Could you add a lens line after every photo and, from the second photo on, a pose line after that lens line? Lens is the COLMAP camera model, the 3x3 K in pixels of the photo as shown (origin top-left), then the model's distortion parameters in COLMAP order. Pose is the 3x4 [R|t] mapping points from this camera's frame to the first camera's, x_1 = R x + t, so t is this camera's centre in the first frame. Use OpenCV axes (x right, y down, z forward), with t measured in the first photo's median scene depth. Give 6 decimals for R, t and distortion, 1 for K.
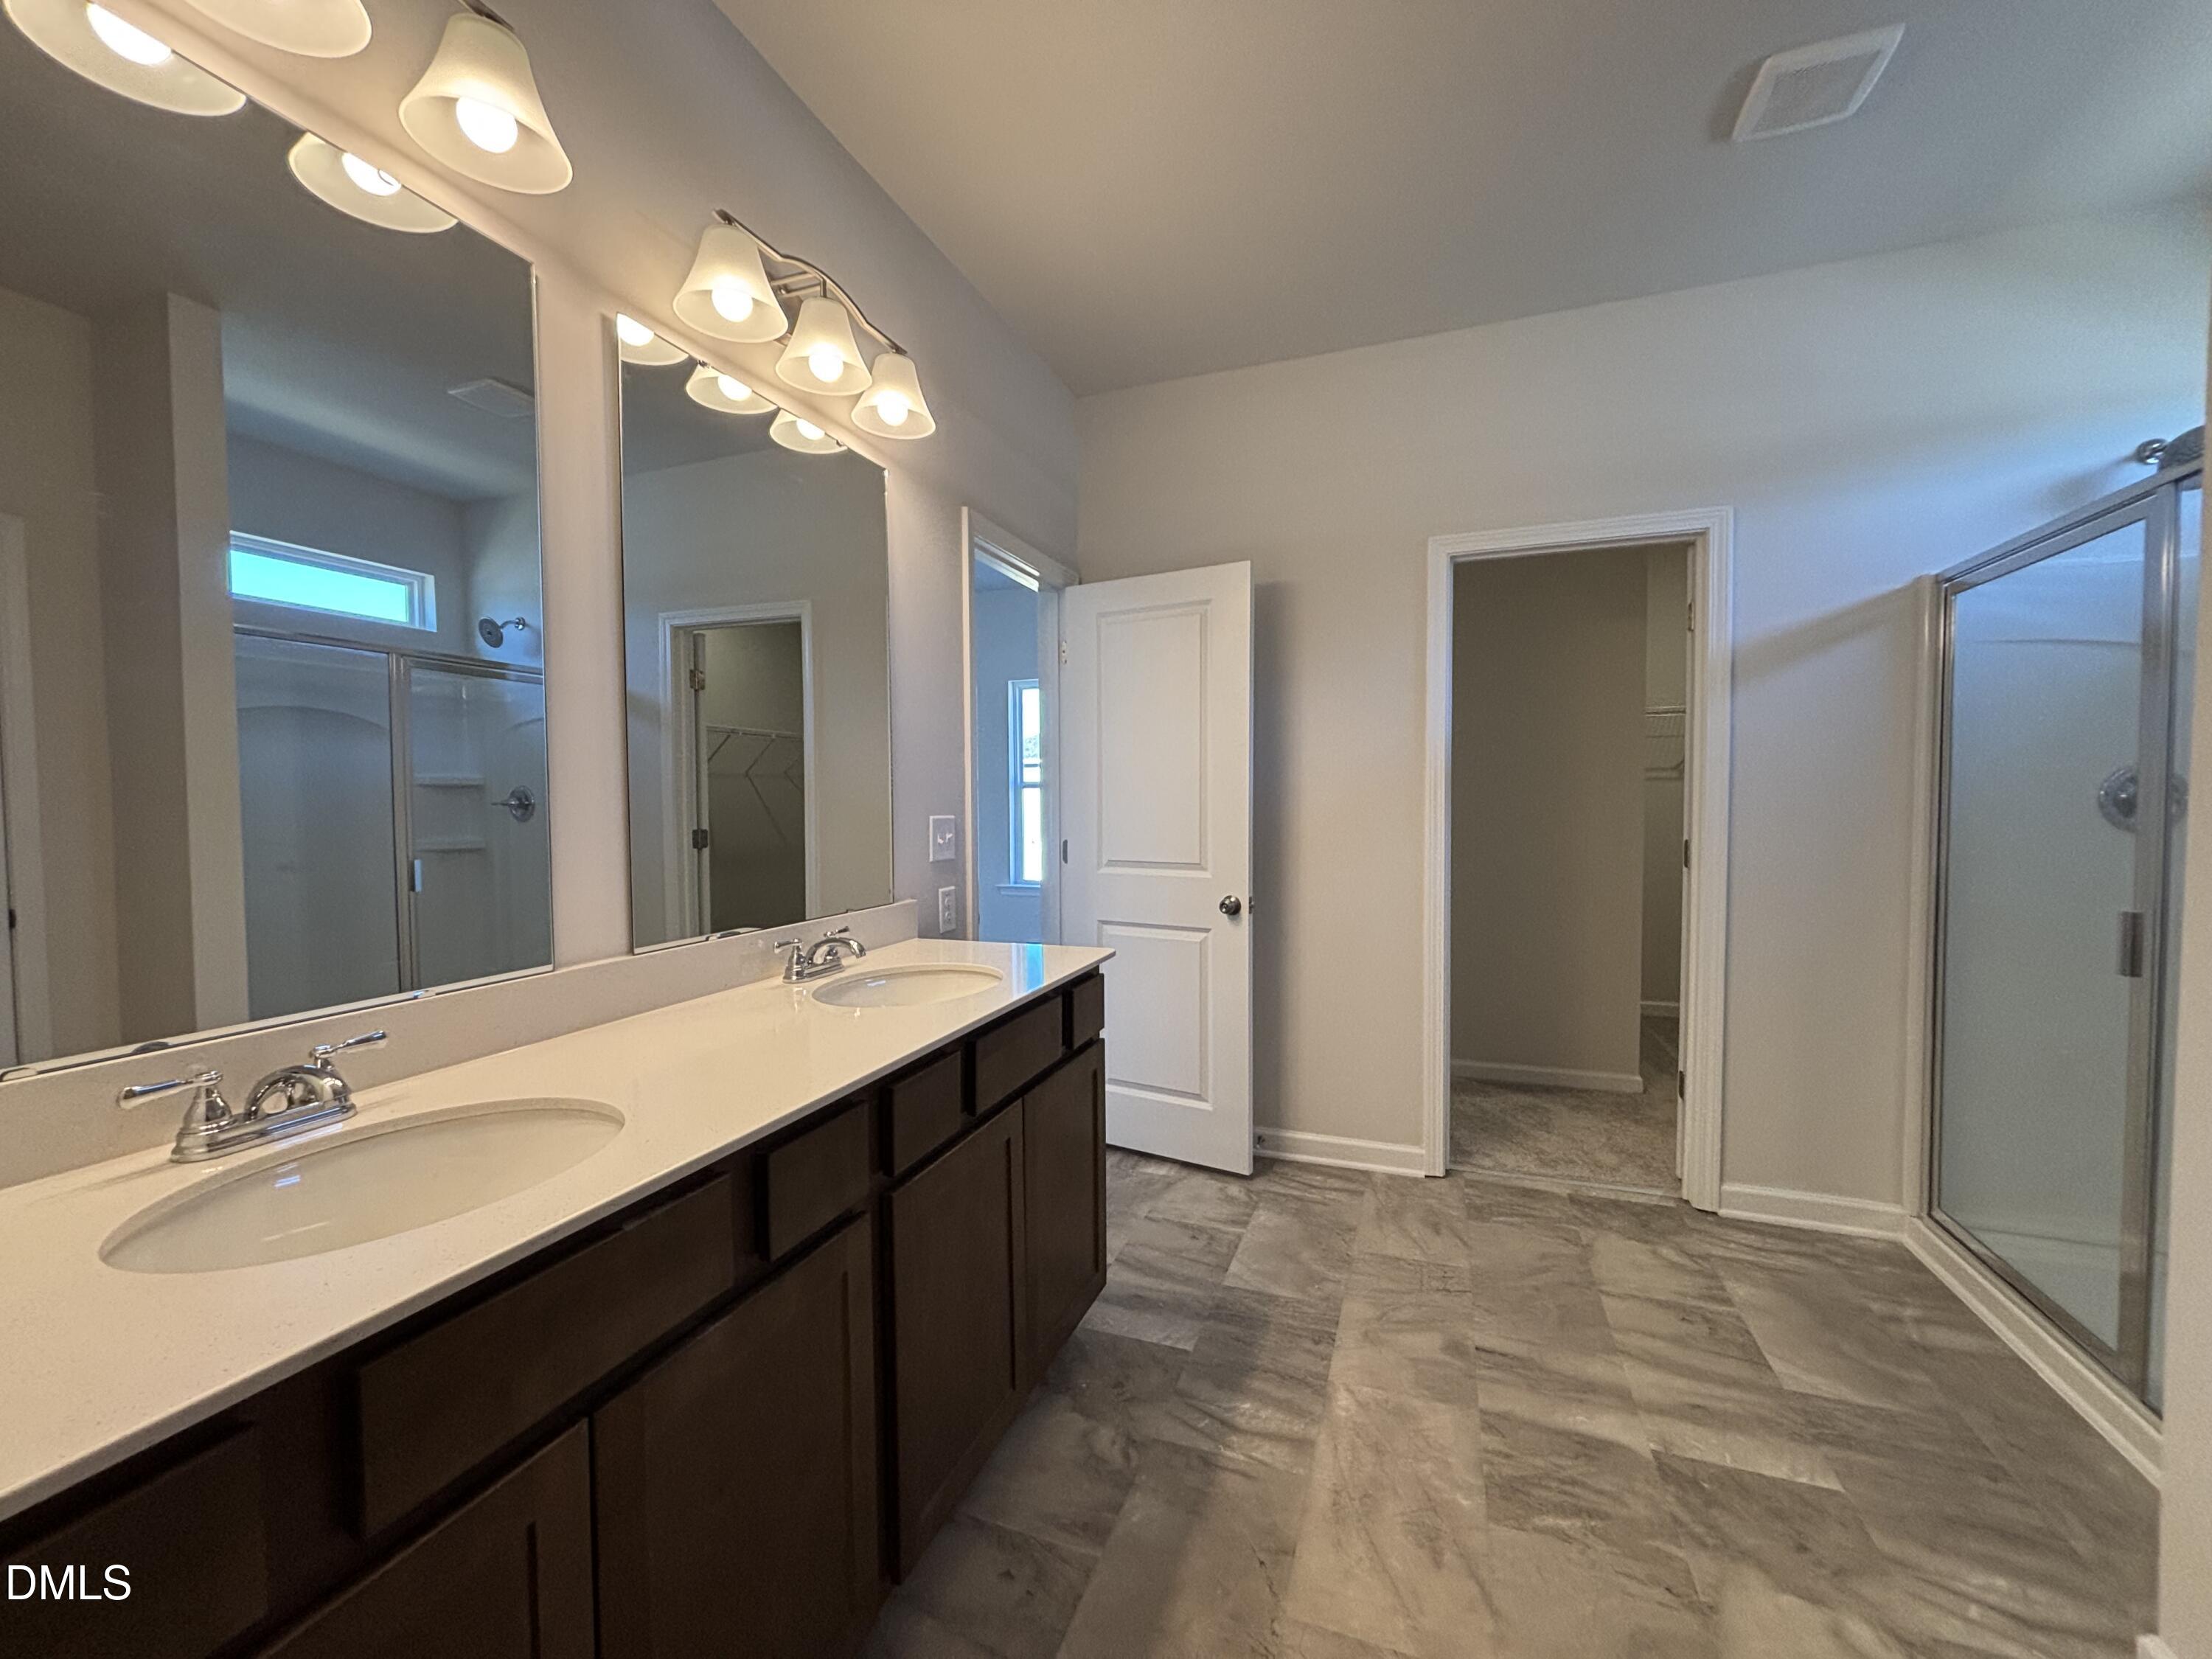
lens RADIAL K [[889.2, 0, 1102.6], [0, 889.2, 832.8], [0, 0, 1]] dist [0.004477, -0.000366]
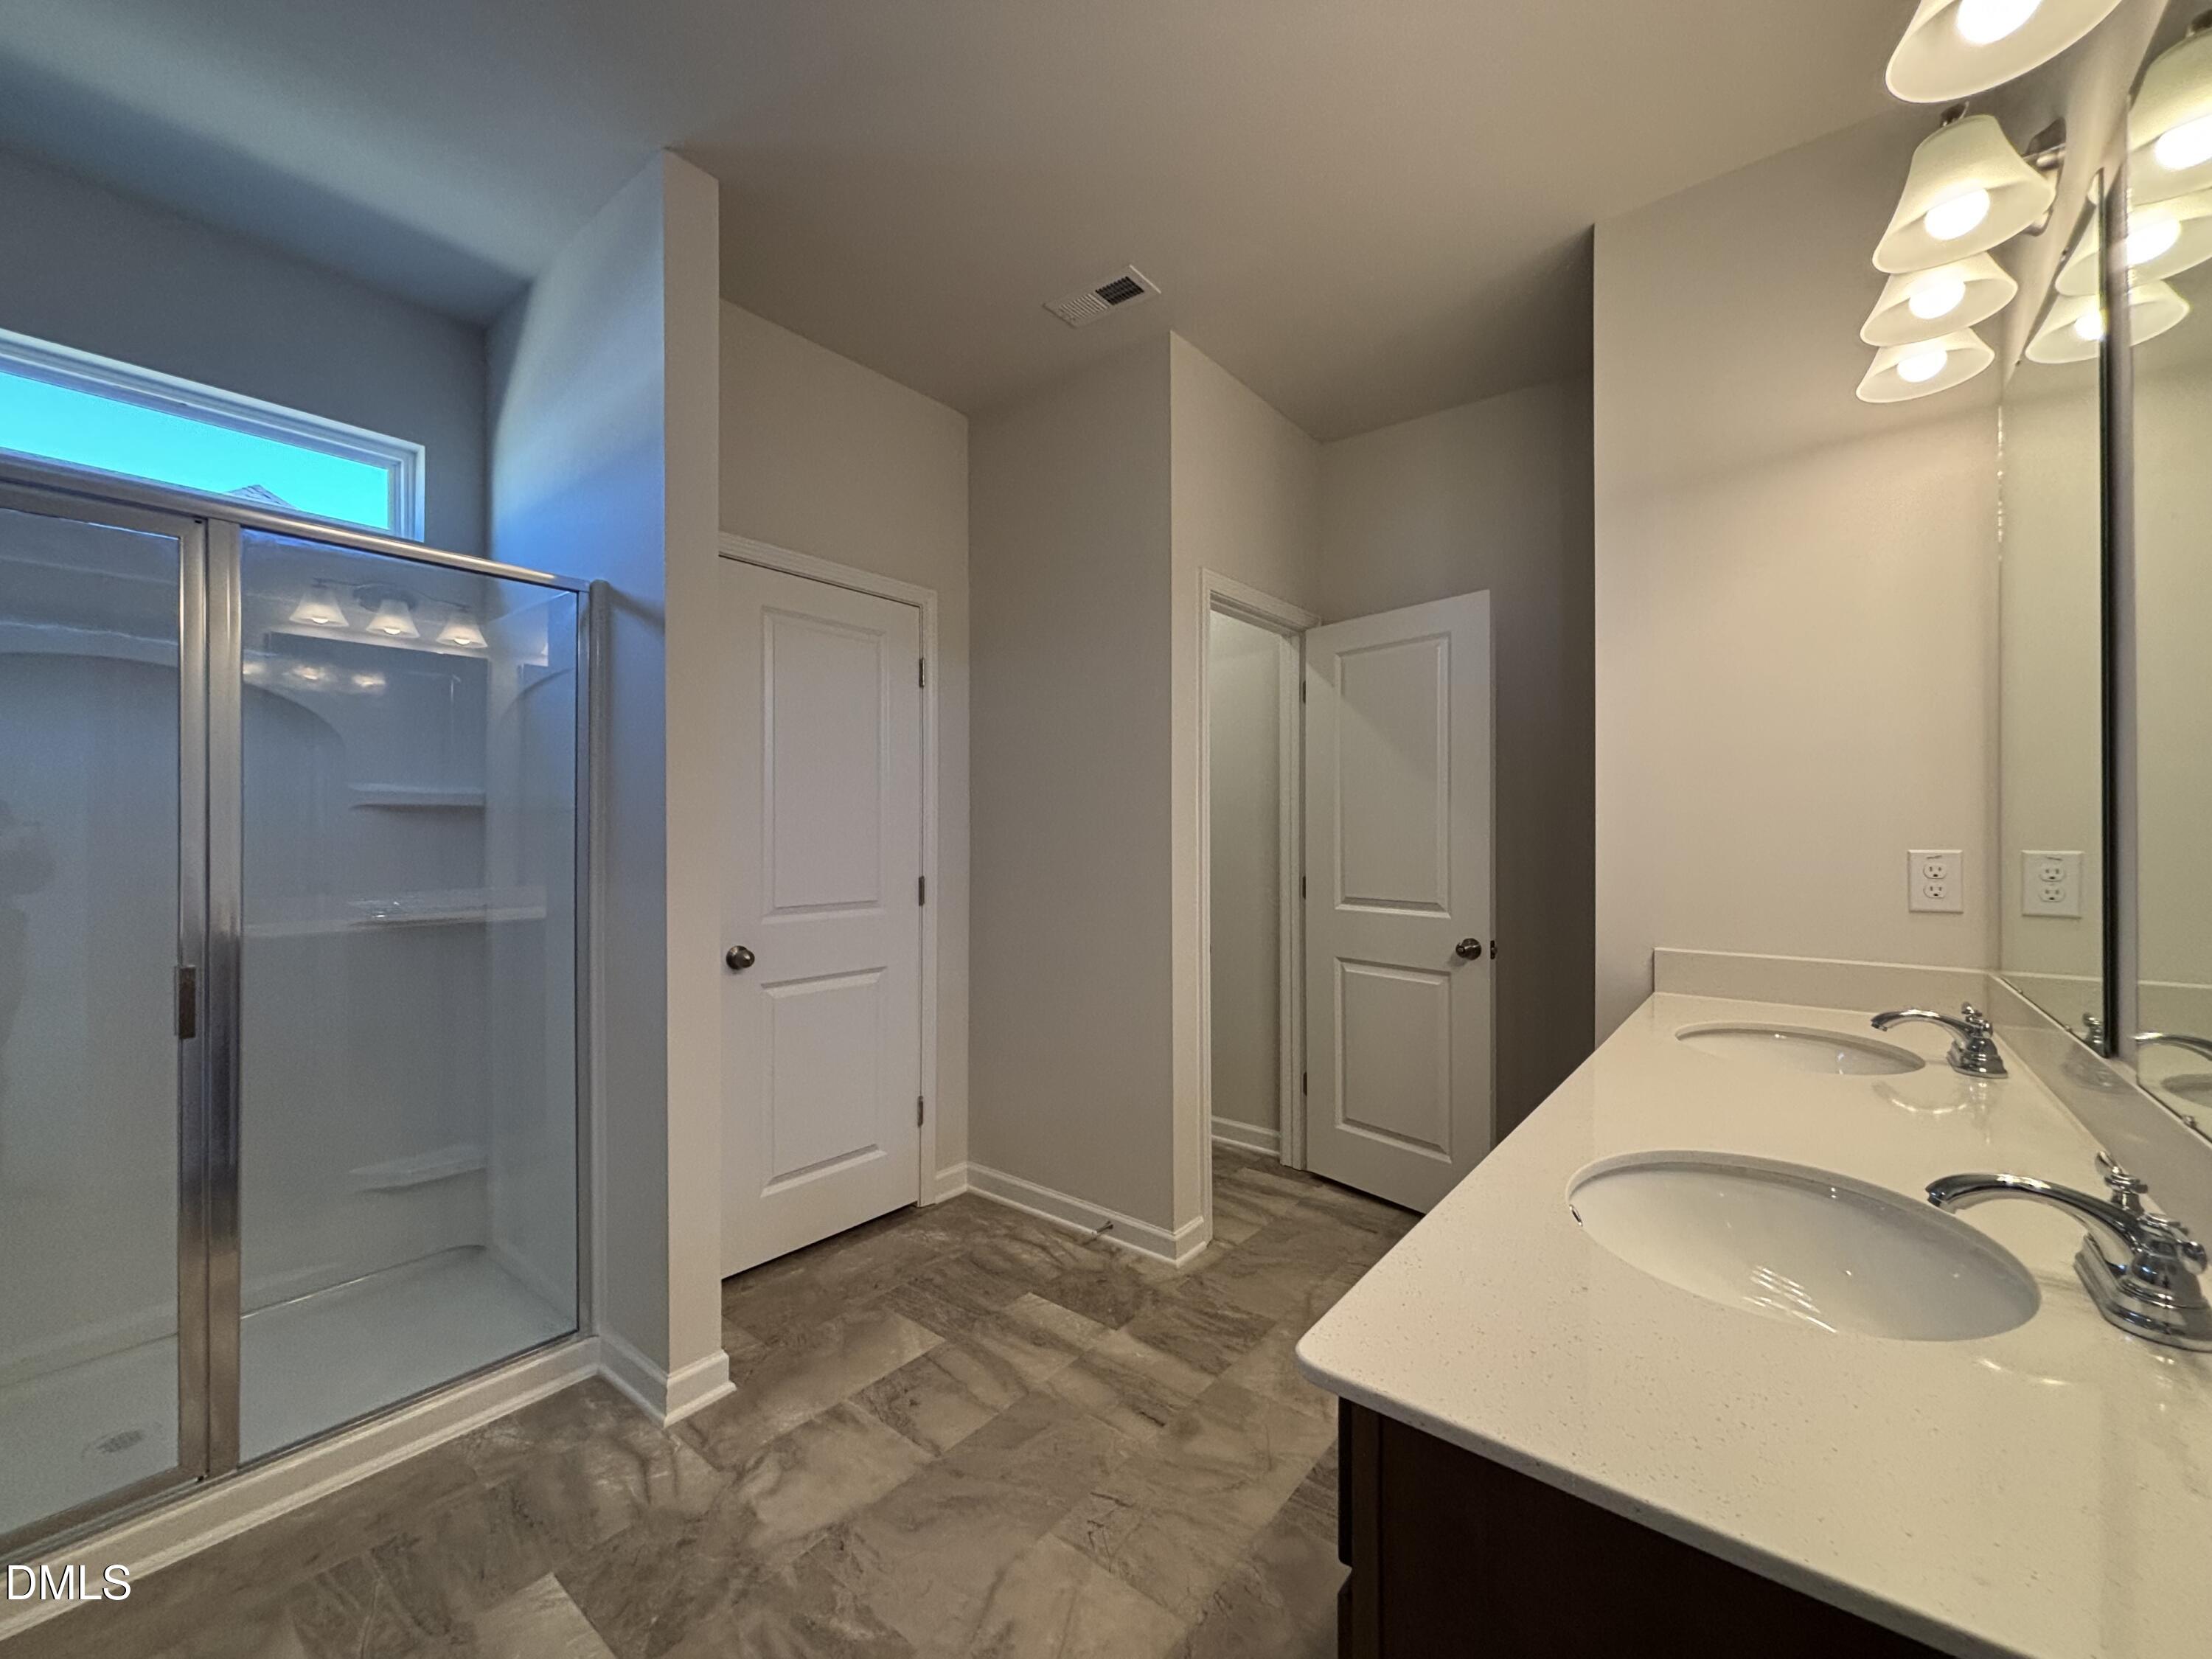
lens RADIAL K [[889.2, 0, 1102.6], [0, 889.2, 832.8], [0, 0, 1]] dist [0.004477, -0.000366]
pose [[-0.950711, 0.019204, 0.309483, 0.199548], [0.029557, 0.999148, 0.028799, -0.067861], [-0.308666, 0.036527, -0.950469, 2.045670]]
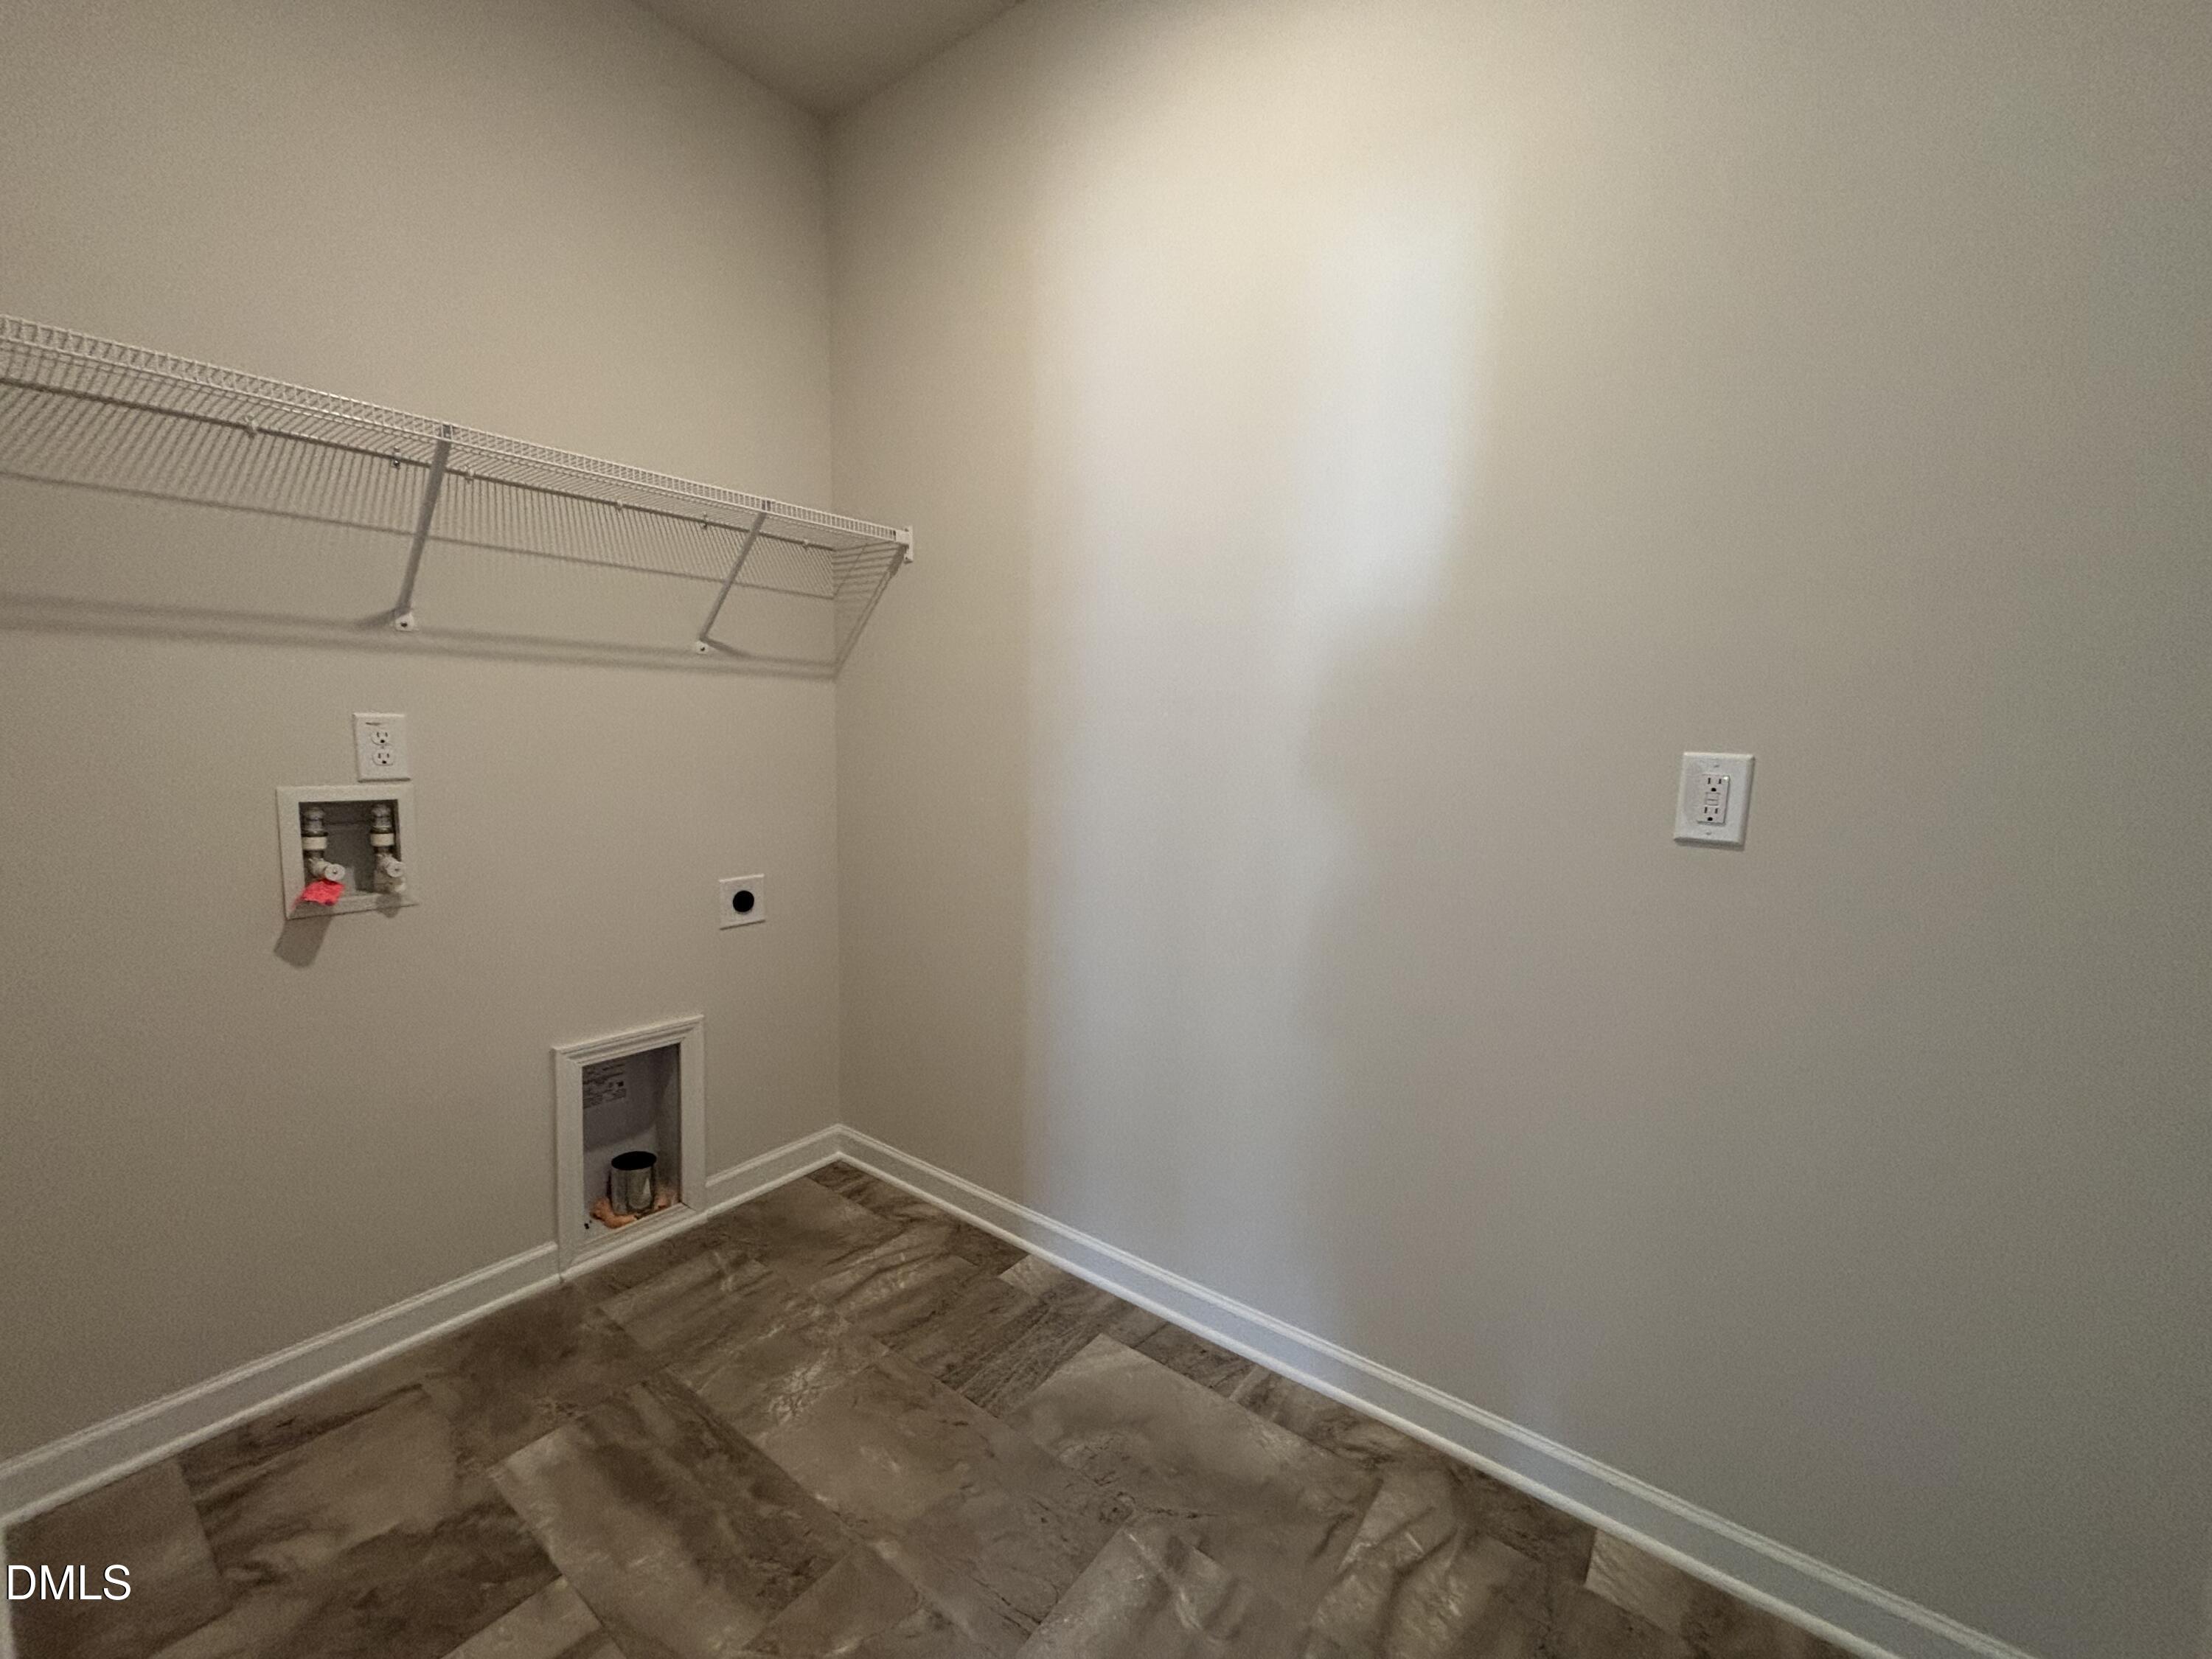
lens RADIAL K [[889.2, 0, 1102.6], [0, 889.2, 832.8], [0, 0, 1]] dist [0.004477, -0.000366]
pose [[-0.277562, 0.124974, -0.952545, 1.638486], [-0.059781, 0.987335, 0.146958, -0.056307], [0.958846, 0.097734, -0.266575, 1.220669]]
